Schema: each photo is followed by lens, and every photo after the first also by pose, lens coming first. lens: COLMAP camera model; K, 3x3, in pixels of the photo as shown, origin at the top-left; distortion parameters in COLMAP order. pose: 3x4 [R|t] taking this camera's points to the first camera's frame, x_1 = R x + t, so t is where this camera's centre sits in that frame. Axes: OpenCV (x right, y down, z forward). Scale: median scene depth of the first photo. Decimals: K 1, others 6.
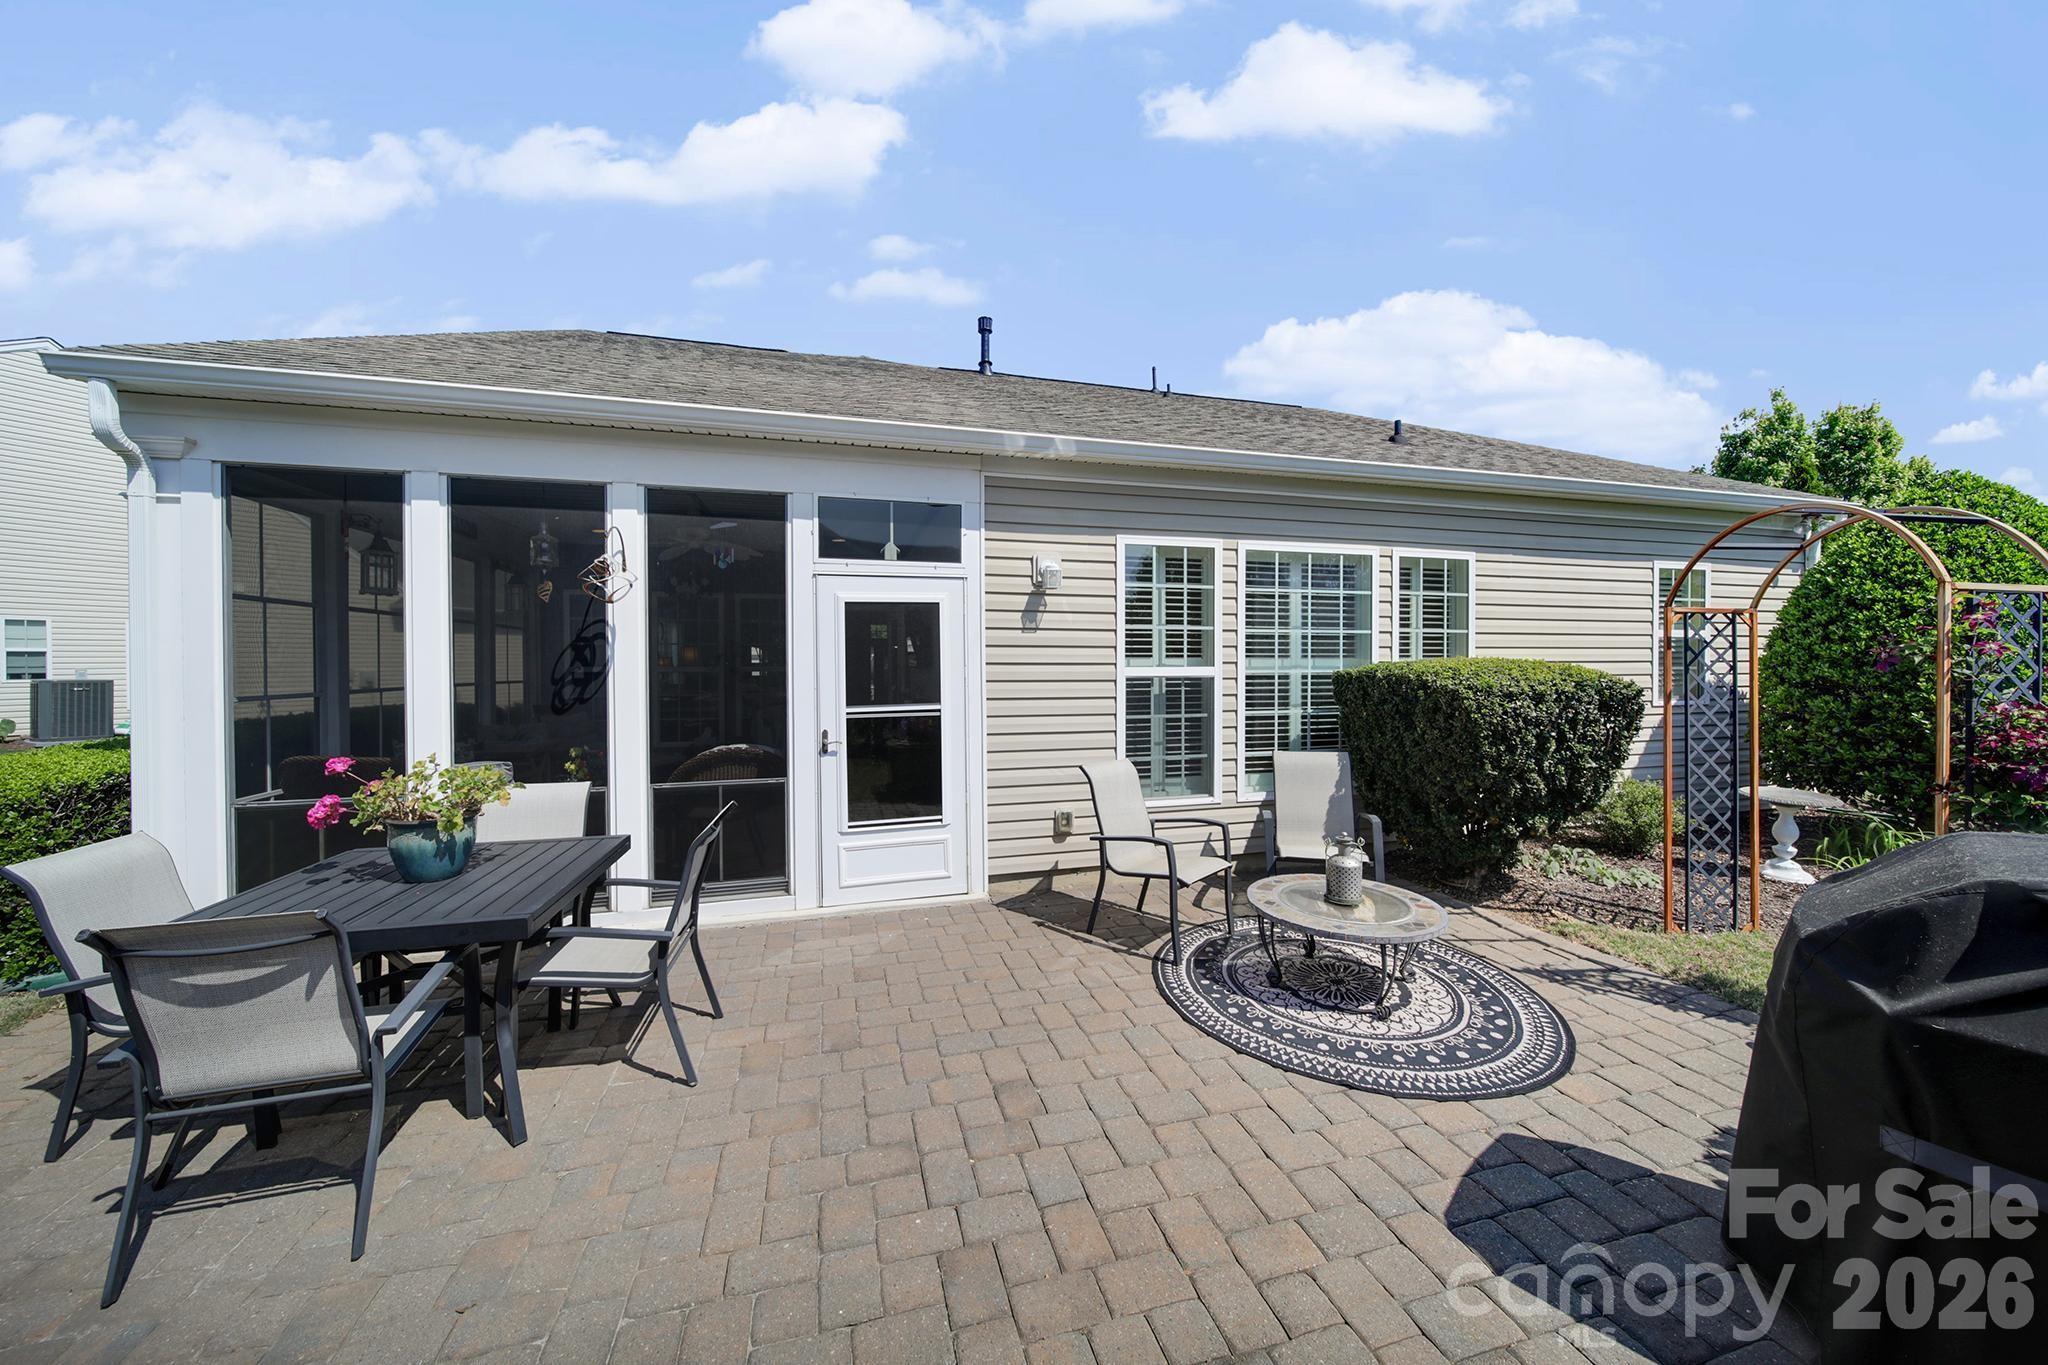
lens RADIAL K [[720.2, 0, 1019.0], [0, 720.2, 673.3], [0, 0, 1]] dist [-0.000971, -0.000183]
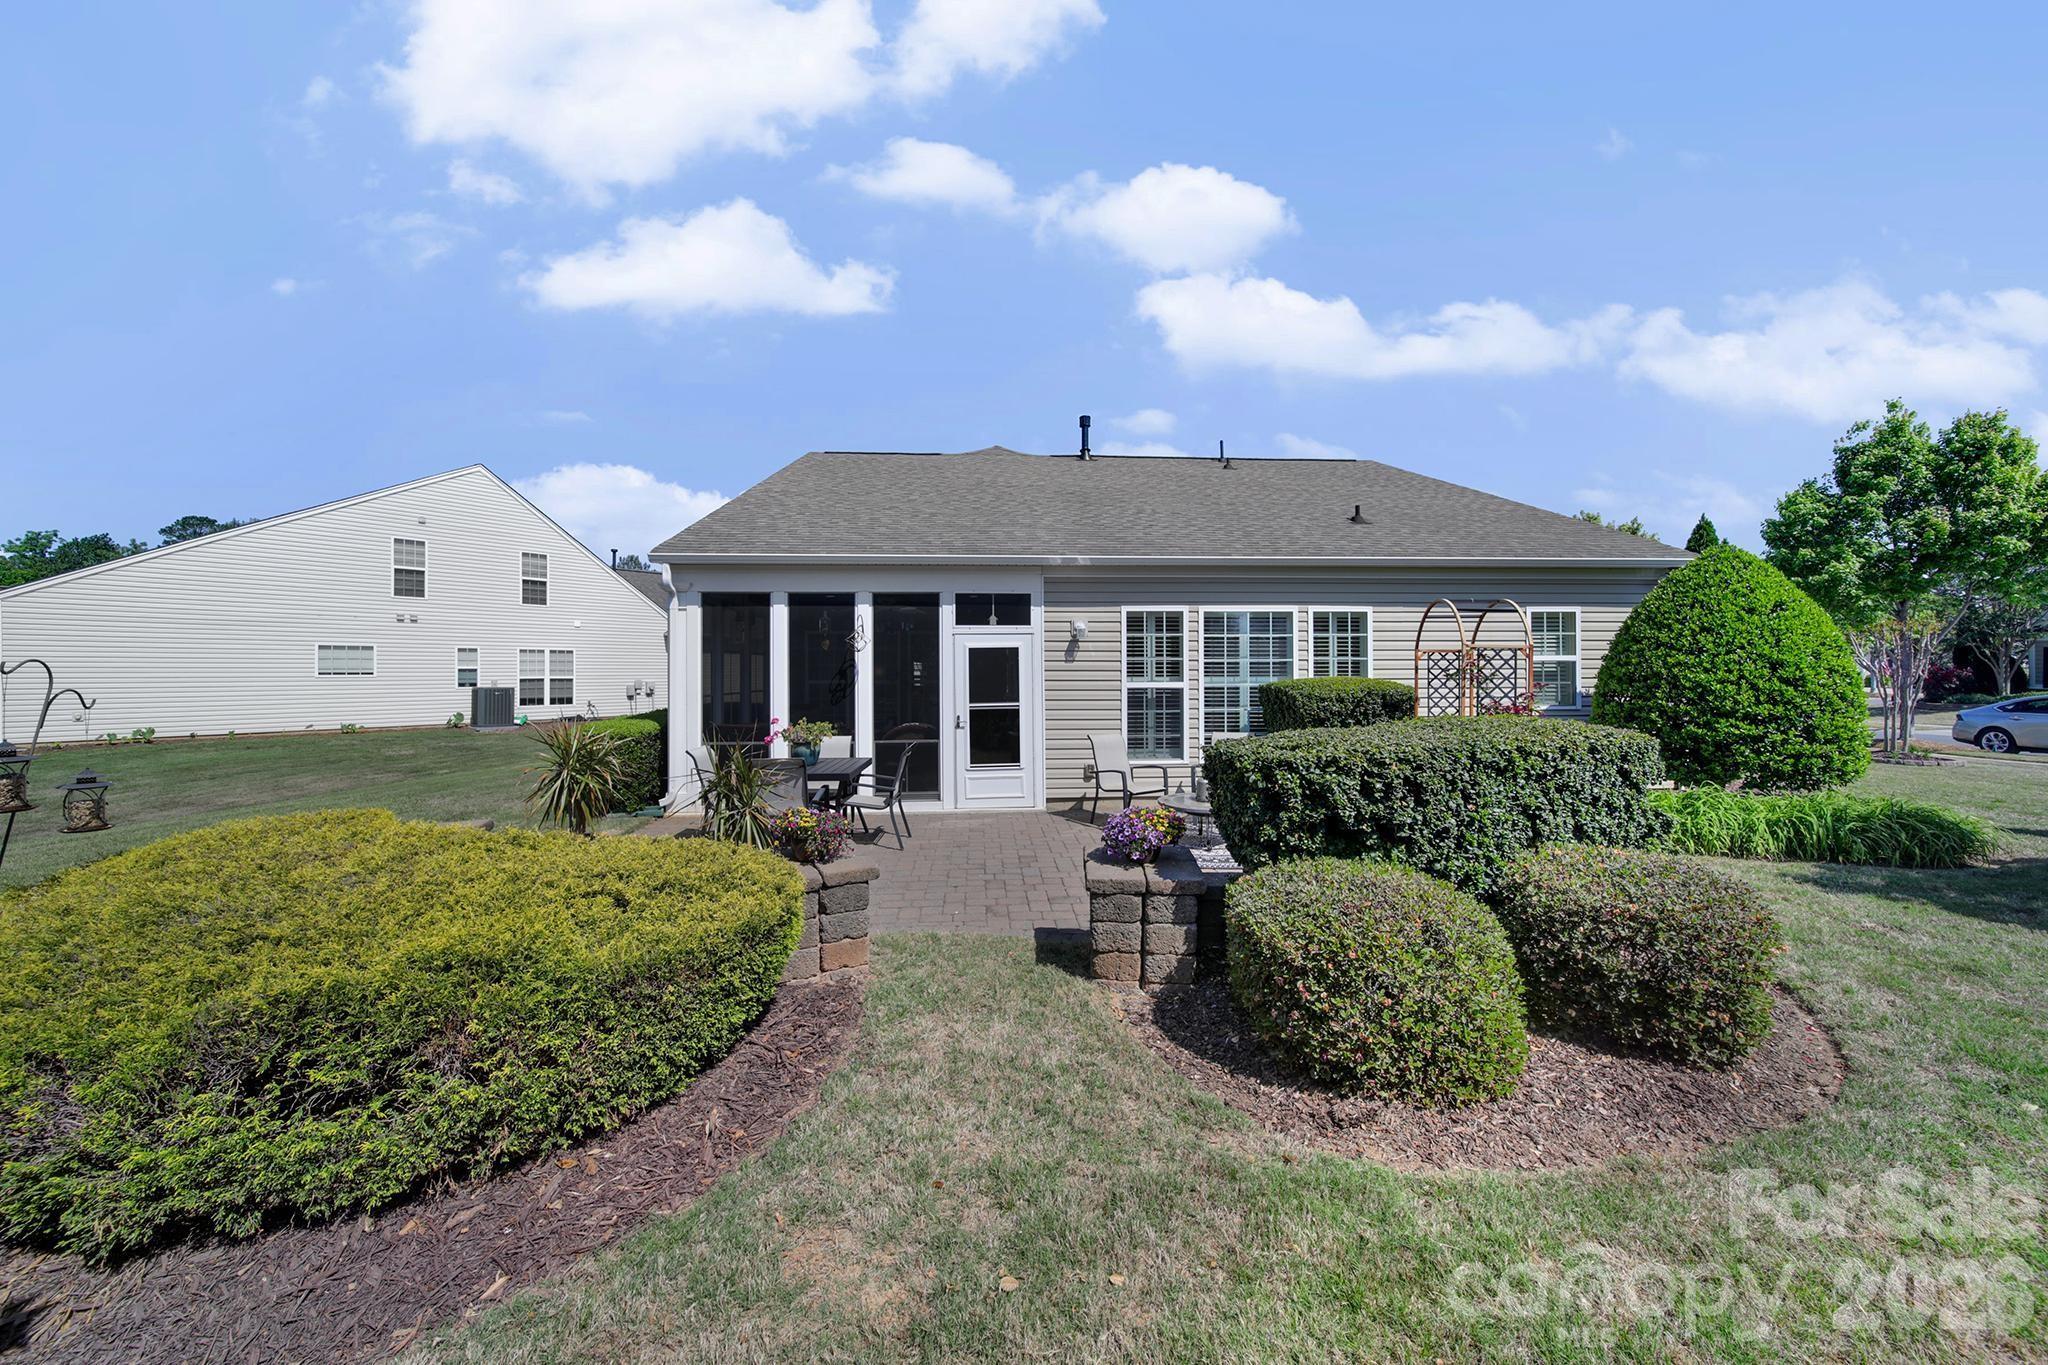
lens RADIAL K [[720.2, 0, 1019.0], [0, 720.2, 673.3], [0, 0, 1]] dist [-0.000971, -0.000183]
pose [[0.978750, -0.001025, -0.205056, 0.258383], [-0.001741, 0.999910, -0.013307, -0.006694], [0.205051, 0.013382, 0.978660, -0.772545]]
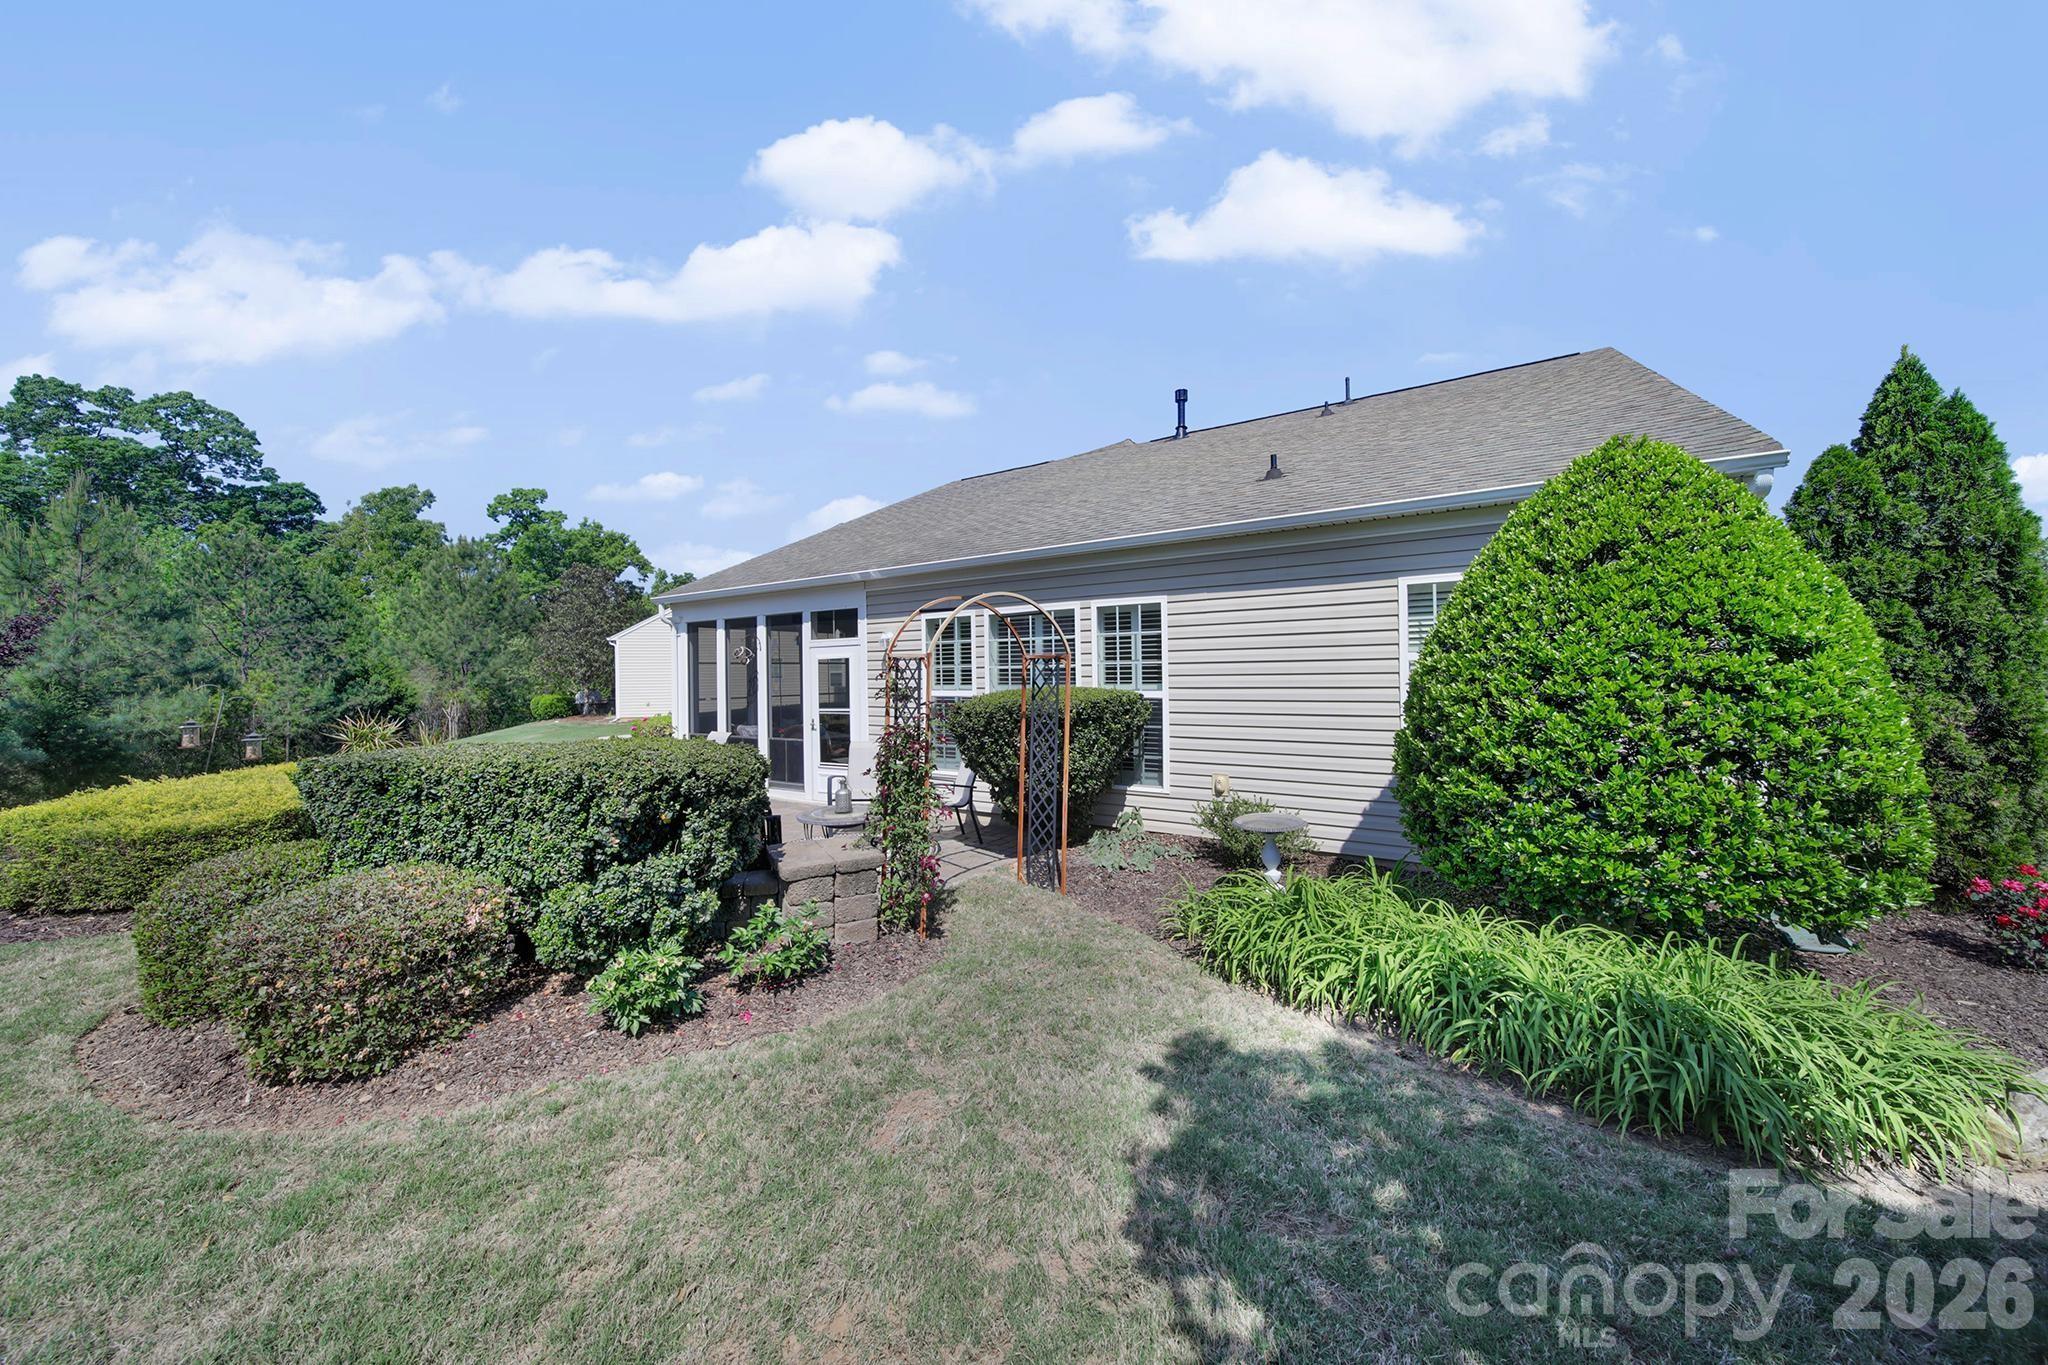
lens RADIAL K [[720.2, 0, 1019.0], [0, 720.2, 673.3], [0, 0, 1]] dist [-0.000971, -0.000183]
pose [[0.655700, -0.007668, -0.754982, 1.649742], [0.002183, 0.999963, -0.008260, -0.036378], [0.755018, 0.003768, 0.655693, 0.043436]]
